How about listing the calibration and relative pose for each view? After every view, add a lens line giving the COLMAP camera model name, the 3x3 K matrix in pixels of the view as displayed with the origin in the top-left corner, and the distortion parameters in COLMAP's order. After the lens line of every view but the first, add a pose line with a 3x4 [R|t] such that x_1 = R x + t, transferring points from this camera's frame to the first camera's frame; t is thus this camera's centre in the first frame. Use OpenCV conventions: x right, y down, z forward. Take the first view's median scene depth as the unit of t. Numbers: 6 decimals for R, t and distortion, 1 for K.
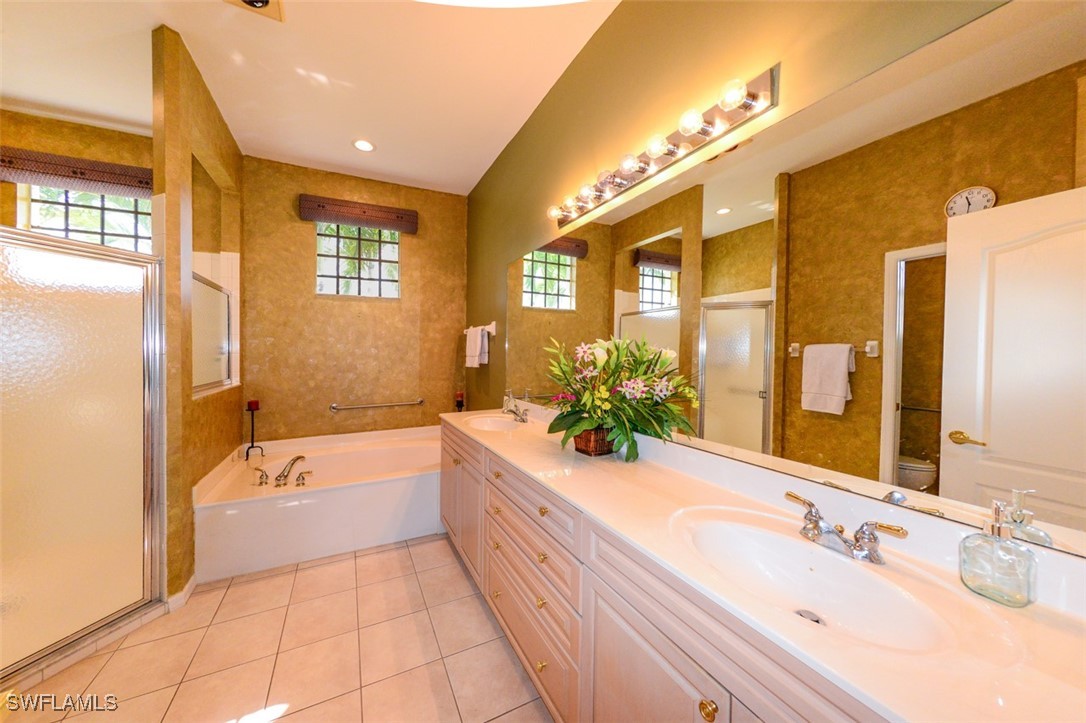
lens RADIAL K [[384.4, 0, 542.5], [0, 384.4, 348.9], [0, 0, 1]] dist [0.000702, 0.000125]
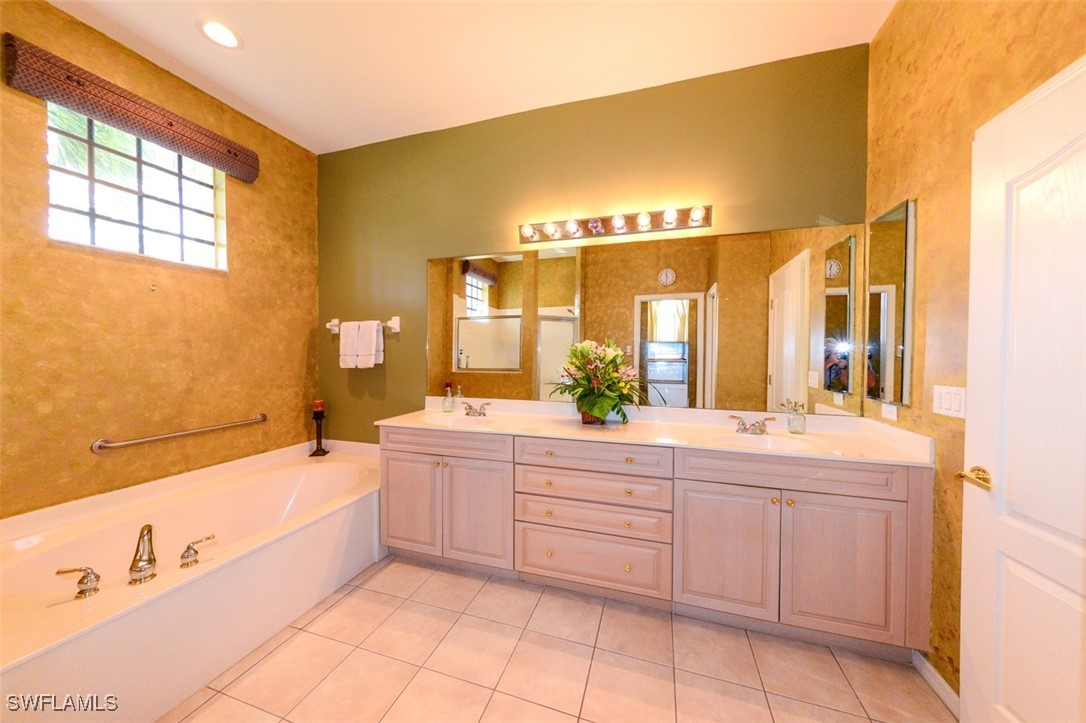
lens RADIAL K [[366.8, 0, 564.5], [0, 366.8, 355.7], [0, 0, 1]] dist [0.000785, 0.000035]
pose [[0.653099, -0.001561, 0.757271, -0.508781], [-0.004607, 0.999971, 0.006035, 0.013139], [-0.757259, -0.007430, 0.653073, 0.128190]]
